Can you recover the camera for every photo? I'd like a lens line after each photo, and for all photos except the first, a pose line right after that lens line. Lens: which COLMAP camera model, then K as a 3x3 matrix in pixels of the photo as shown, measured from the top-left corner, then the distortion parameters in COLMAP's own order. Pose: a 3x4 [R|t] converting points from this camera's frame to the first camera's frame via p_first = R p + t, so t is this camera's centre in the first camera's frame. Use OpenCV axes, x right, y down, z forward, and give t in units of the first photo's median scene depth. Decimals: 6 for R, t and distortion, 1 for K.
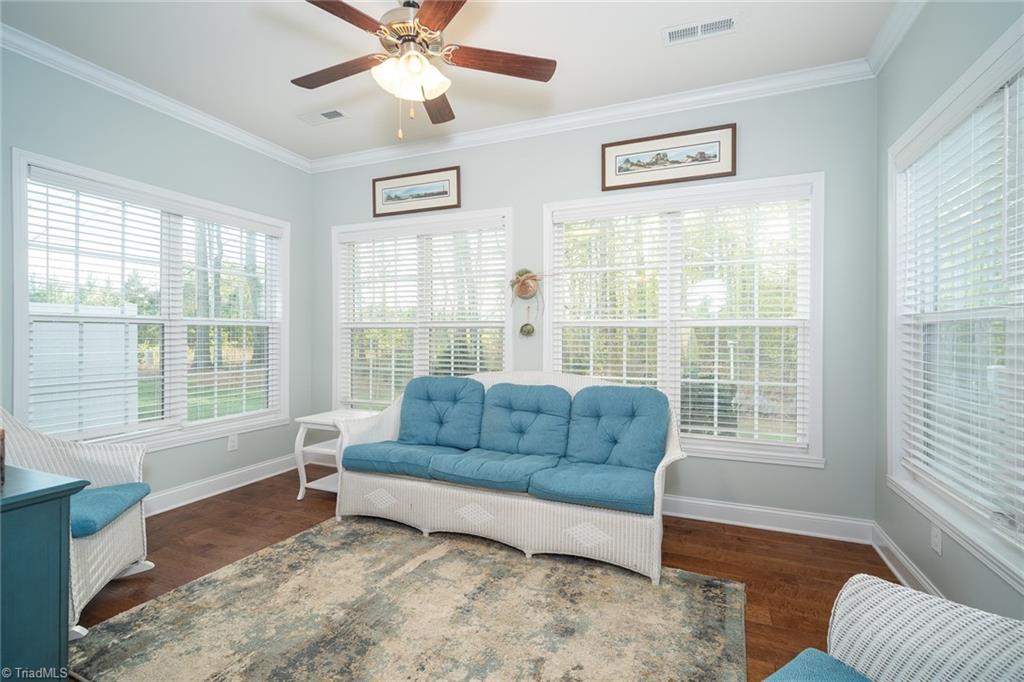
lens RADIAL K [[464.3, 0, 512.0], [0, 464.3, 341.0], [0, 0, 1]] dist [-0.000823, -0.000022]
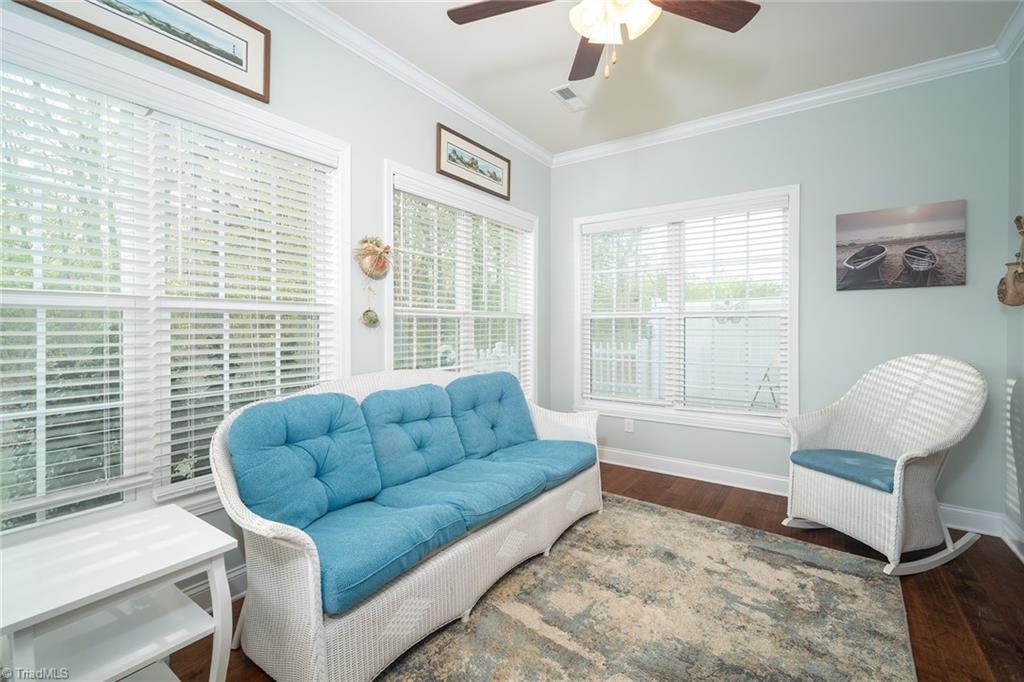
lens RADIAL K [[449.3, 0, 525.2], [0, 449.3, 334.4], [0, 0, 1]] dist [0.000635, 0.000114]
pose [[0.204667, -0.017112, 0.978682, -0.720320], [0.016518, 0.999765, 0.014027, -0.004196], [-0.978692, 0.013296, 0.204901, 0.695098]]
